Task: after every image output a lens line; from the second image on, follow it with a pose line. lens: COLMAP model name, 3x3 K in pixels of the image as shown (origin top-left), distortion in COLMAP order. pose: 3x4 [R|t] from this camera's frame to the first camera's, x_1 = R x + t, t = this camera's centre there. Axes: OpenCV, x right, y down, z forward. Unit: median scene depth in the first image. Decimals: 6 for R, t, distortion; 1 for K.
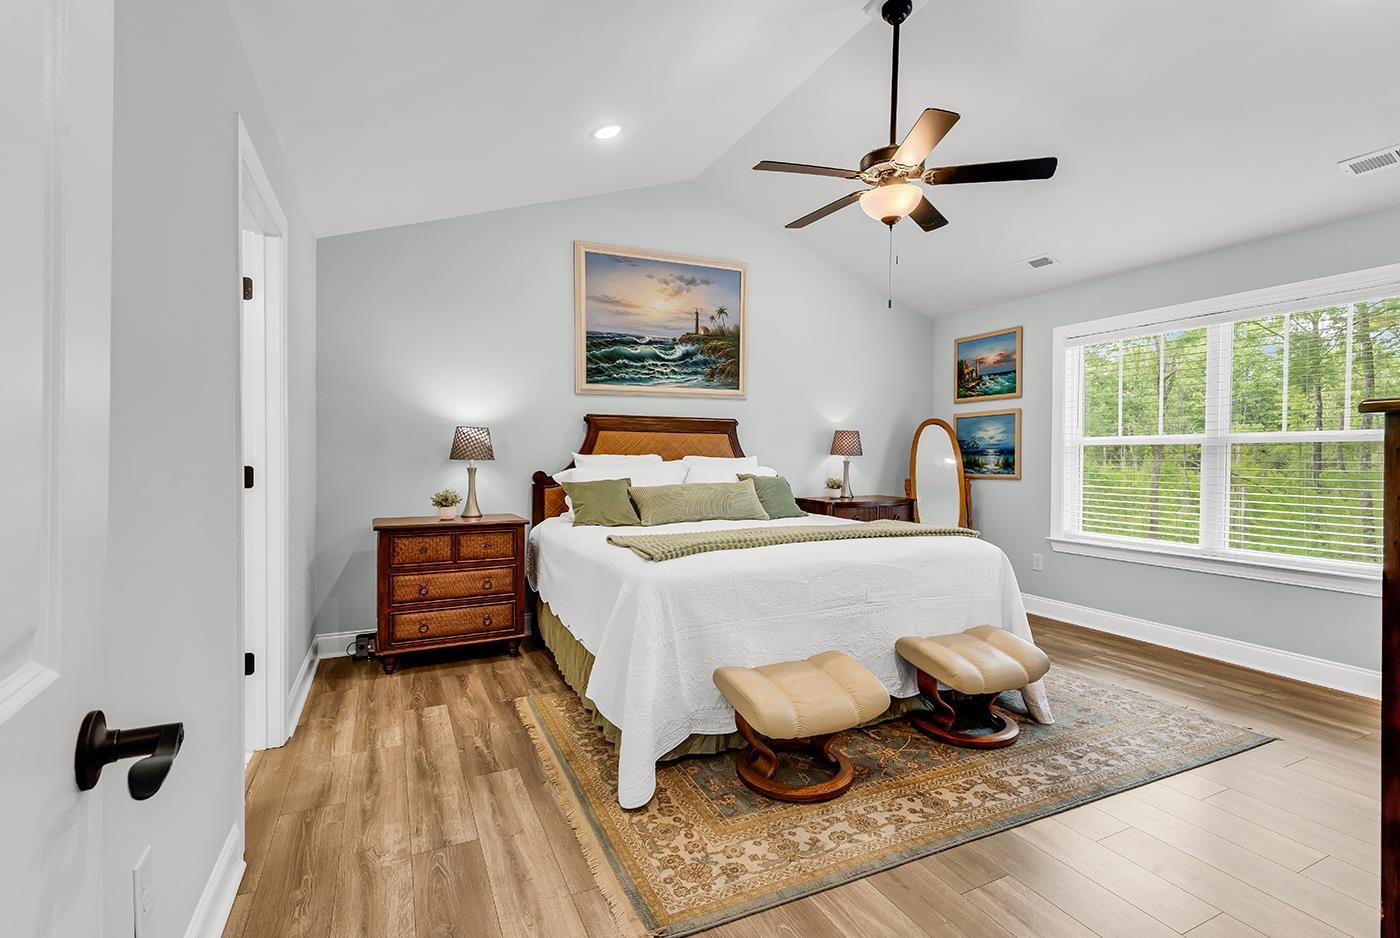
lens RADIAL K [[641.4, 0, 686.3], [0, 641.4, 459.5], [0, 0, 1]] dist [-0.000814, -0.000102]
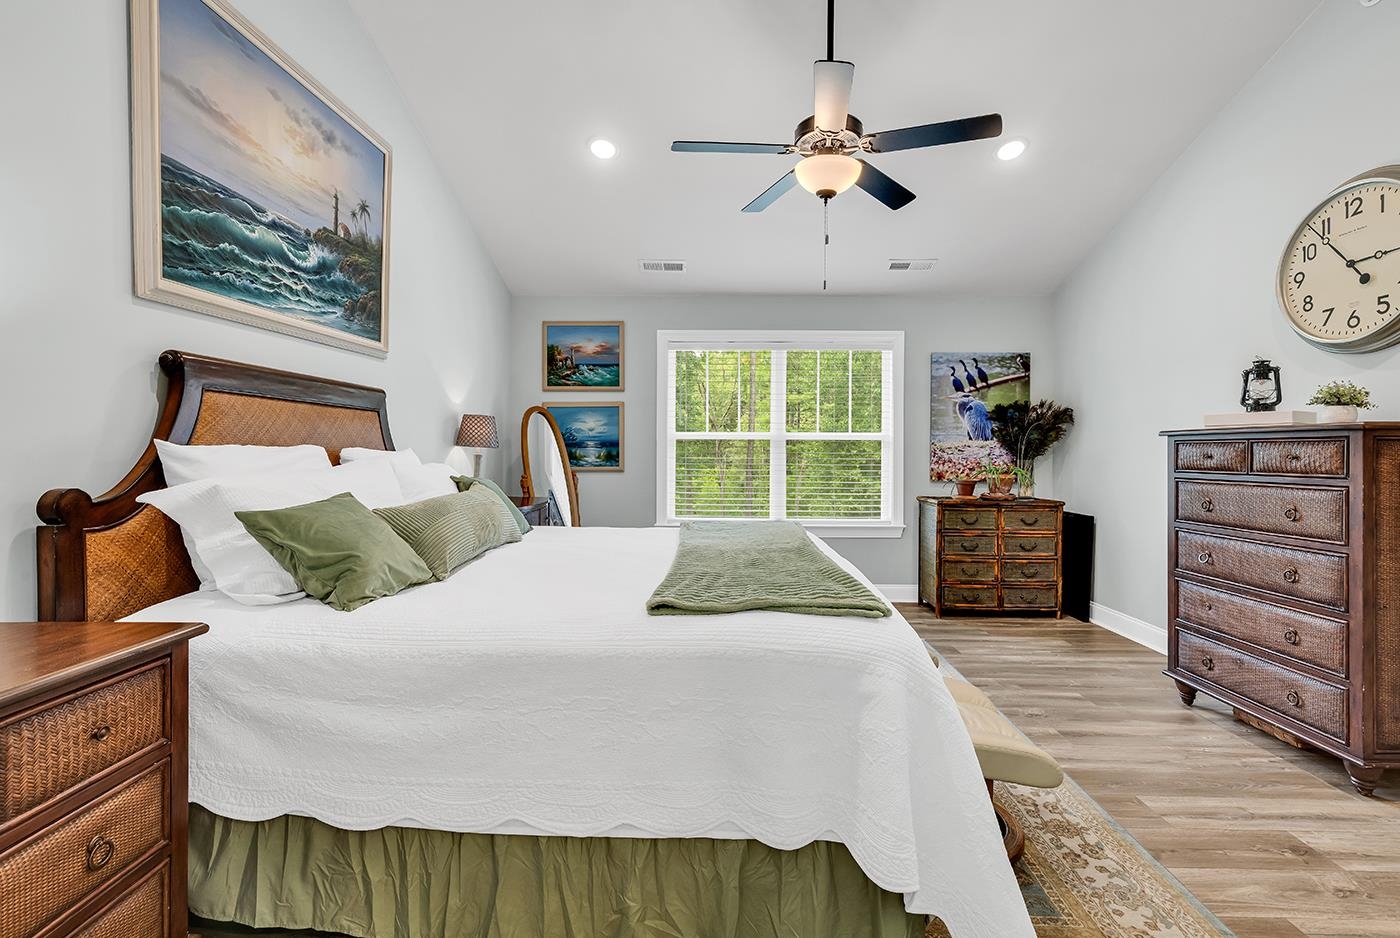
lens RADIAL K [[641.4, 0, 686.3], [0, 641.4, 459.5], [0, 0, 1]] dist [-0.000814, -0.000102]
pose [[0.438296, -0.013877, 0.898724, -0.362765], [-0.001088, 0.999872, 0.015970, -0.004433], [-0.898830, -0.007978, 0.438224, 0.467499]]
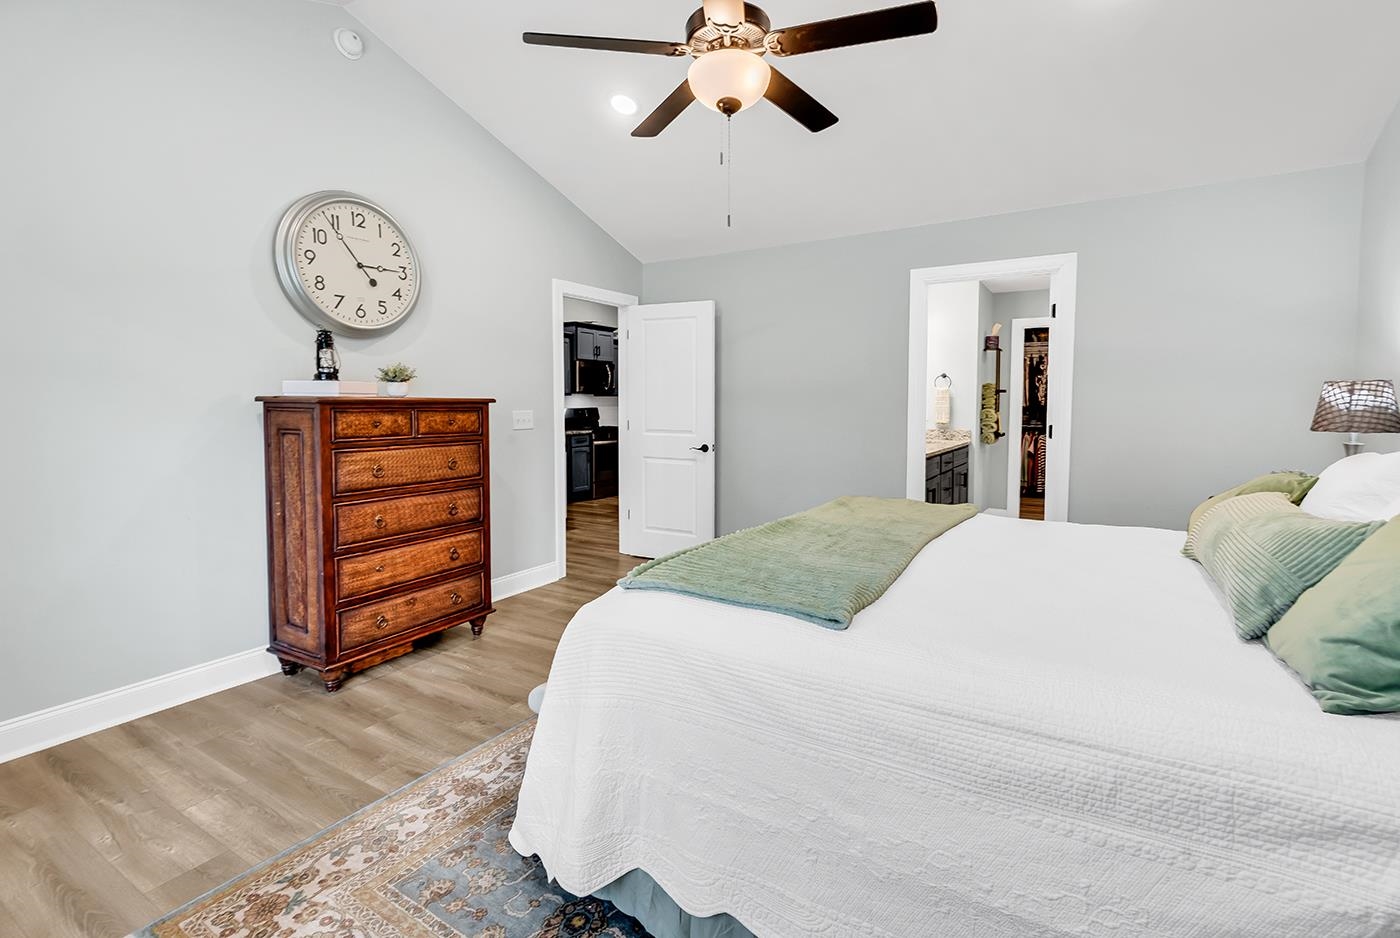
lens RADIAL K [[648.6, 0, 702.2], [0, 648.6, 429.4], [0, 0, 1]] dist [-0.000356, -0.000038]
pose [[-0.823003, 0.015340, -0.567830, 0.461079], [-0.009415, 0.999130, 0.040638, -0.021500], [0.567959, 0.038792, -0.822142, 0.966021]]
